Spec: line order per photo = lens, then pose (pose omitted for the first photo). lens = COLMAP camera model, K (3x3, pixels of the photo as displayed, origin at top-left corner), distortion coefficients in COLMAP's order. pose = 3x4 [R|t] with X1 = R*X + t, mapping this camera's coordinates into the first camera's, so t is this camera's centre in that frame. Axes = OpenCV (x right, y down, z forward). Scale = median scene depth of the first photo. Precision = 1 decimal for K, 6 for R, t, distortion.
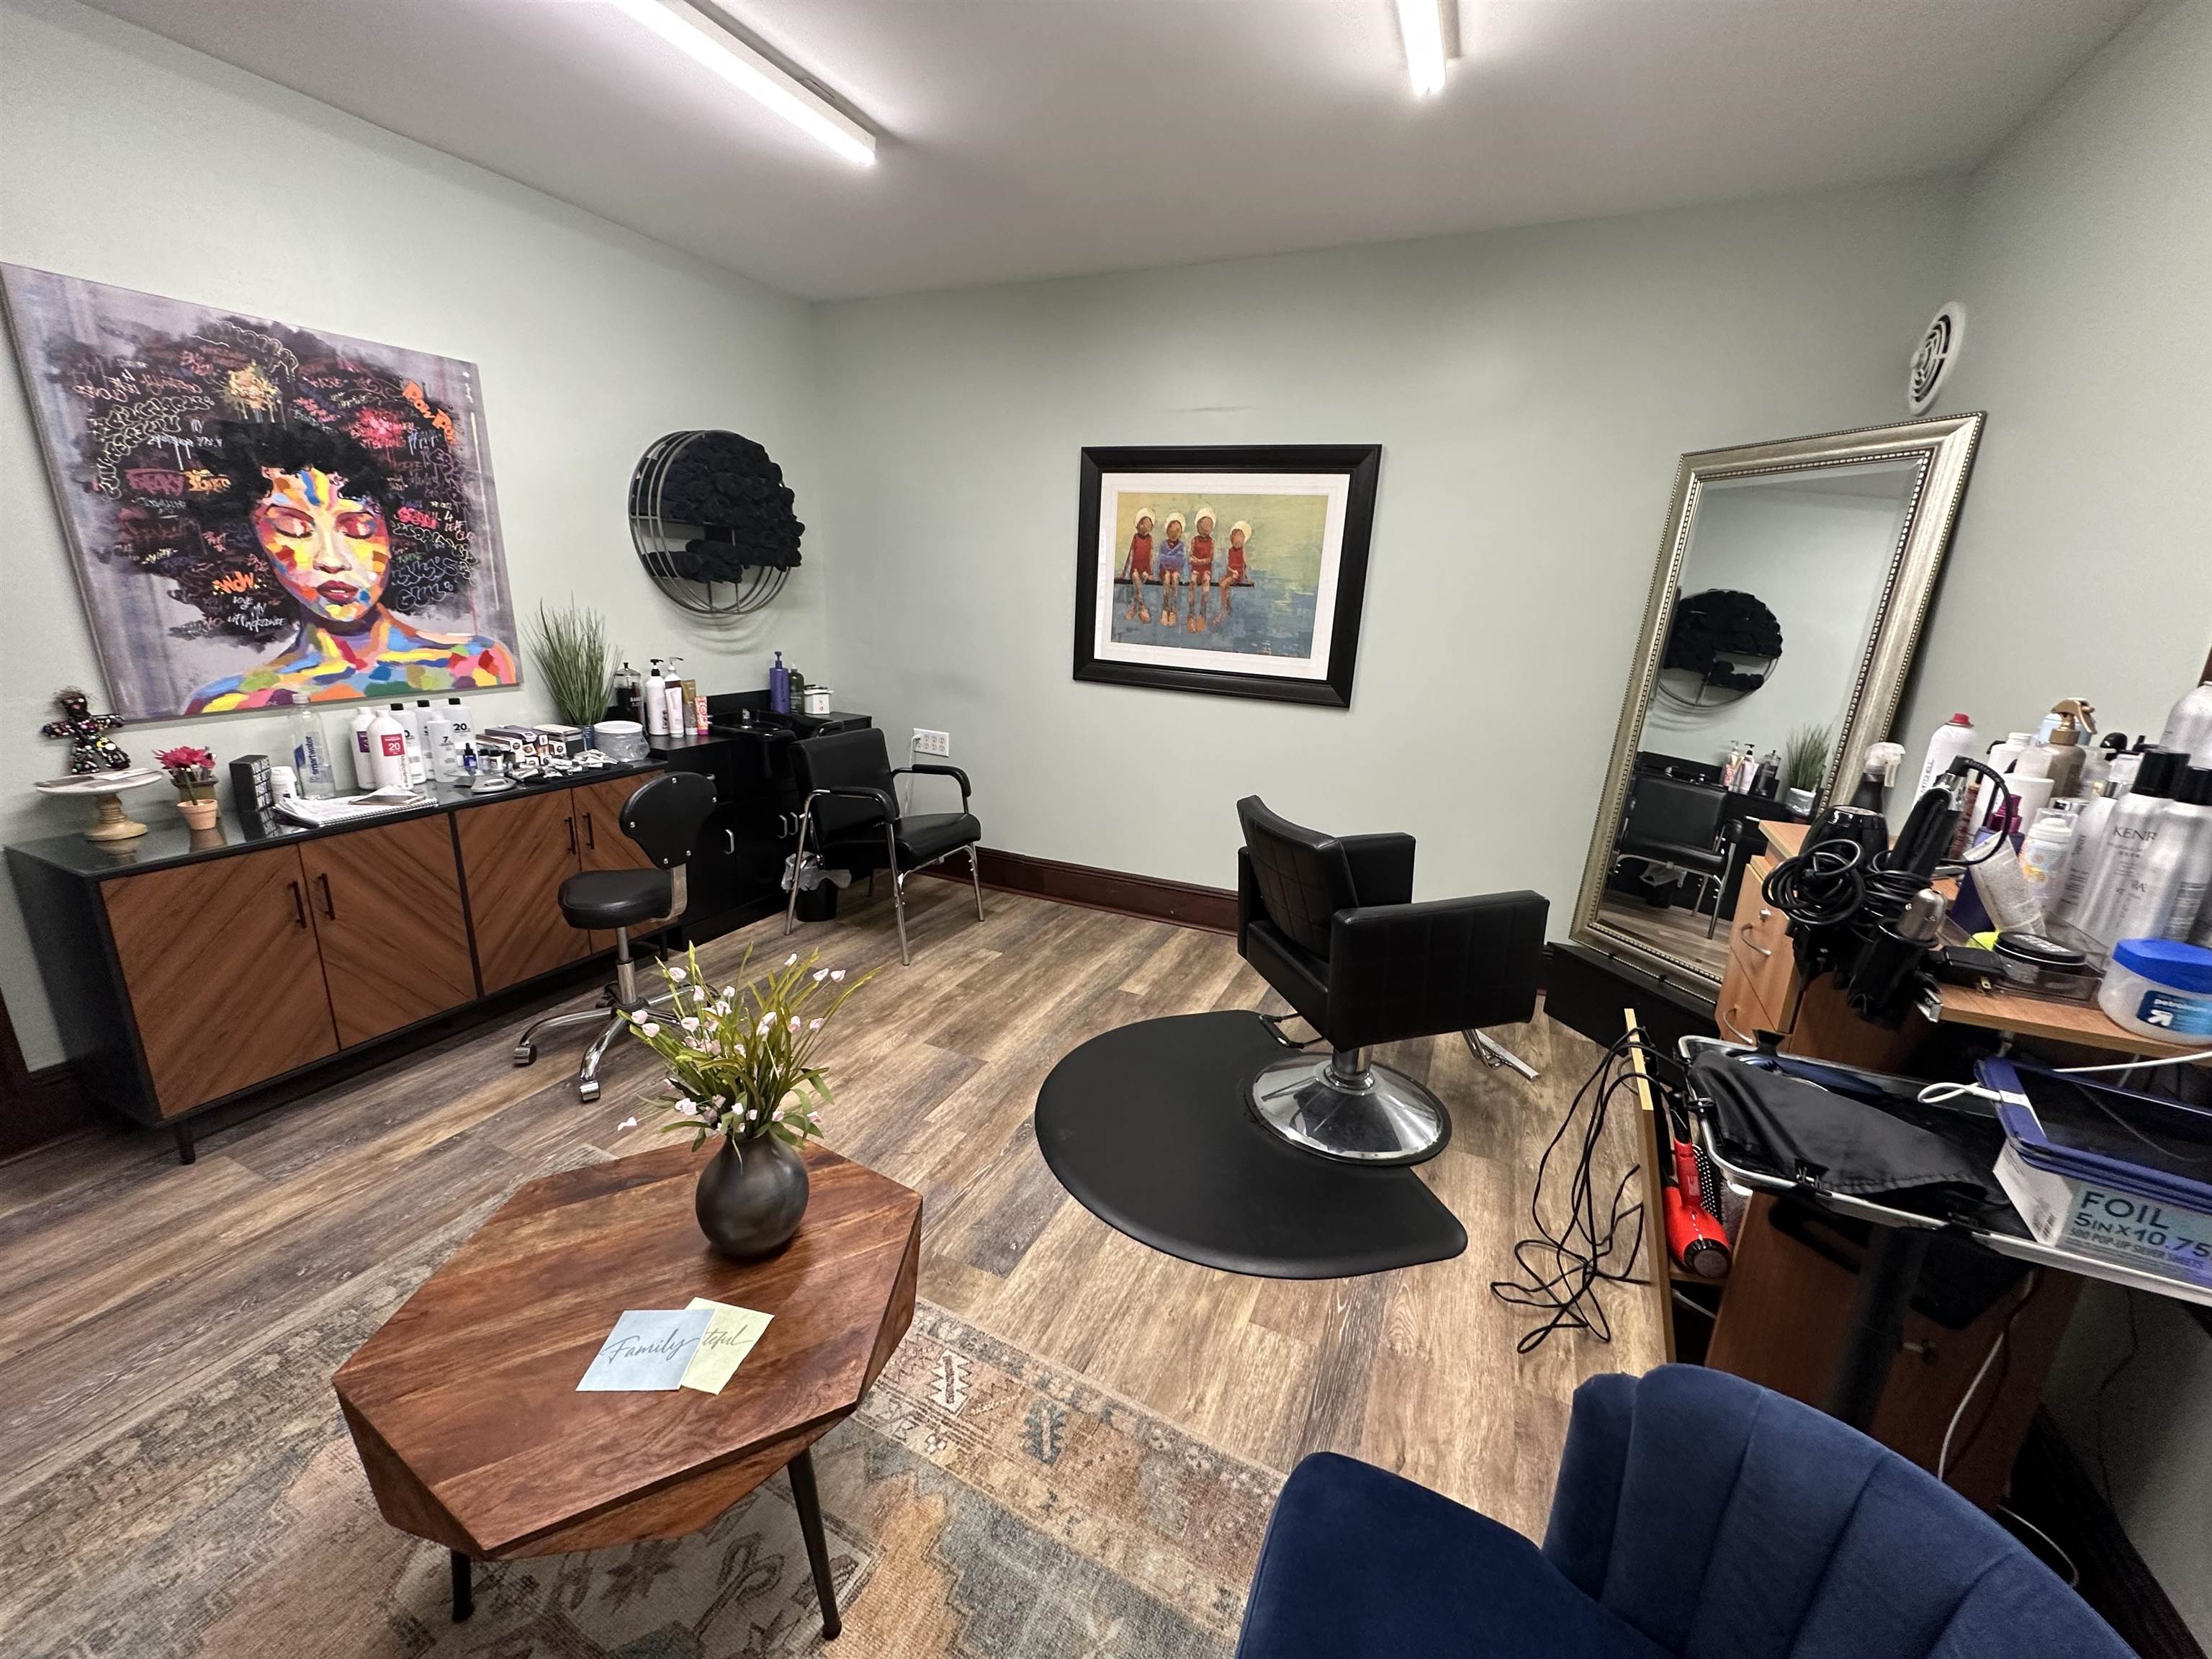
lens RADIAL K [[884.6, 0, 1107.2], [0, 884.6, 833.2], [0, 0, 1]] dist [-0.004172, 0.001215]
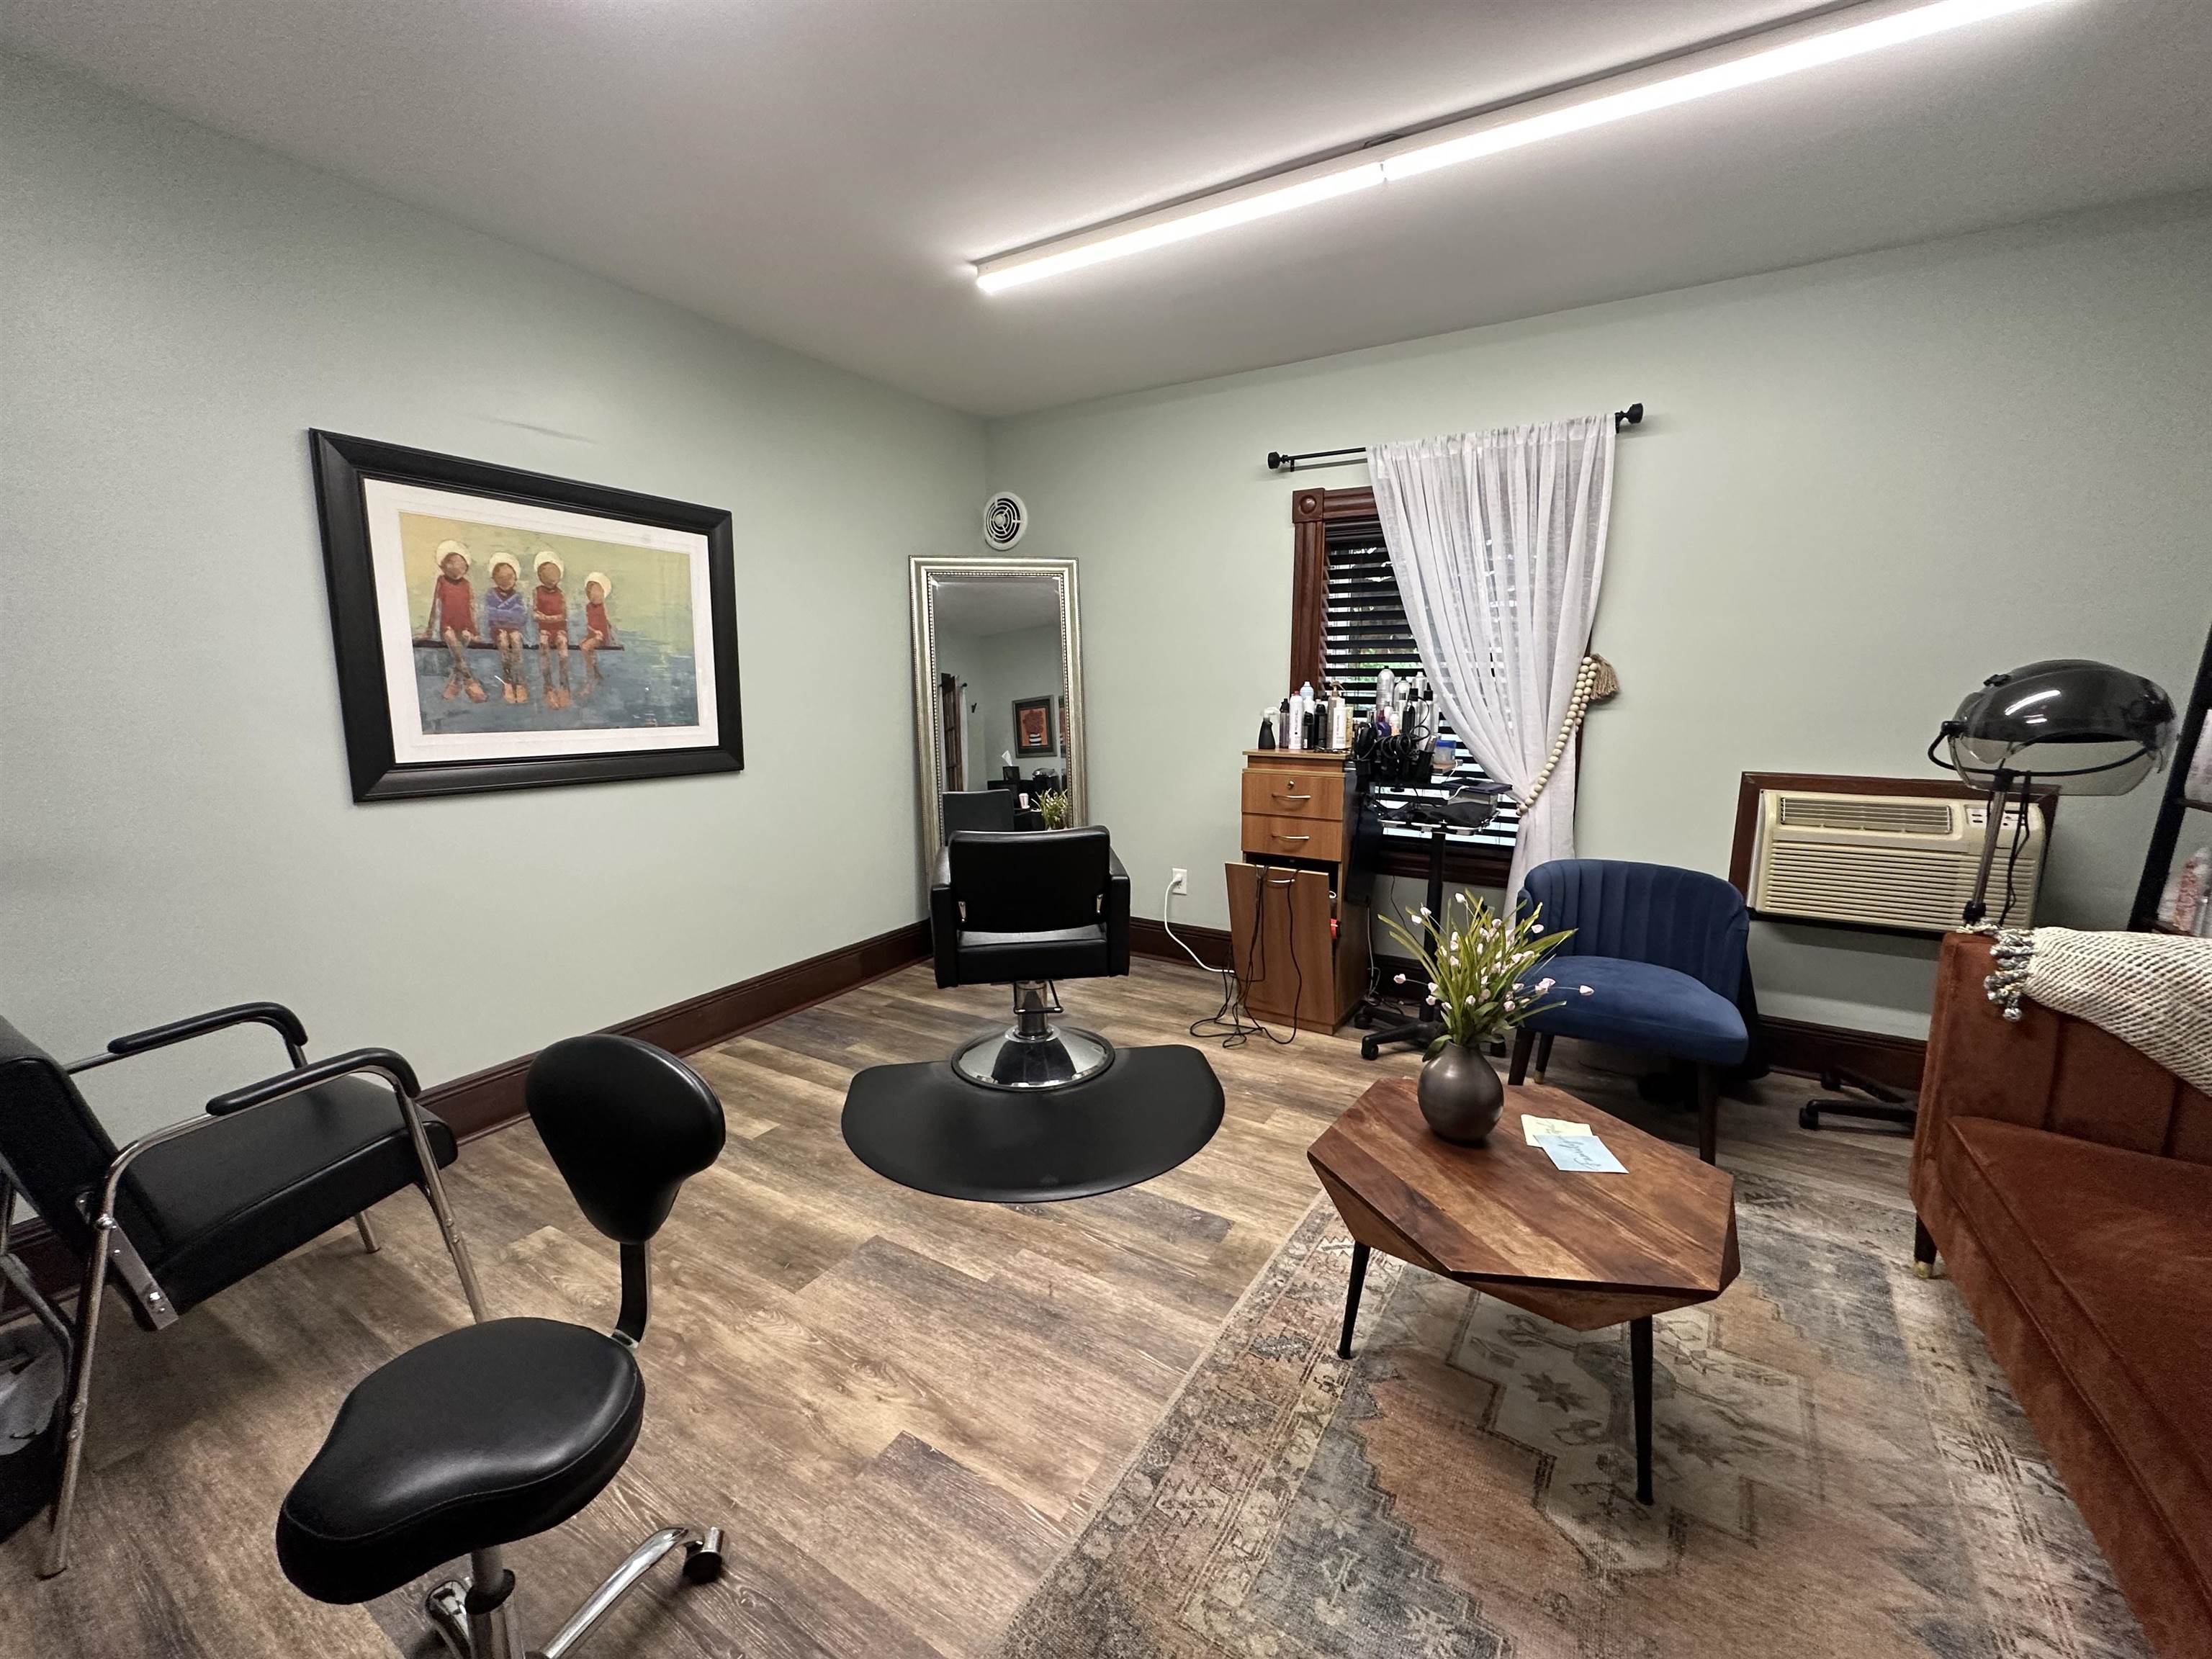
lens RADIAL K [[884.6, 0, 1114.0], [0, 884.6, 830.5], [0, 0, 1]] dist [-0.004172, 0.001215]
pose [[0.109787, -0.203398, 0.972921, -0.633073], [0.278060, 0.946041, 0.166401, -0.123366], [-0.954269, 0.252262, 0.160420, 0.452176]]
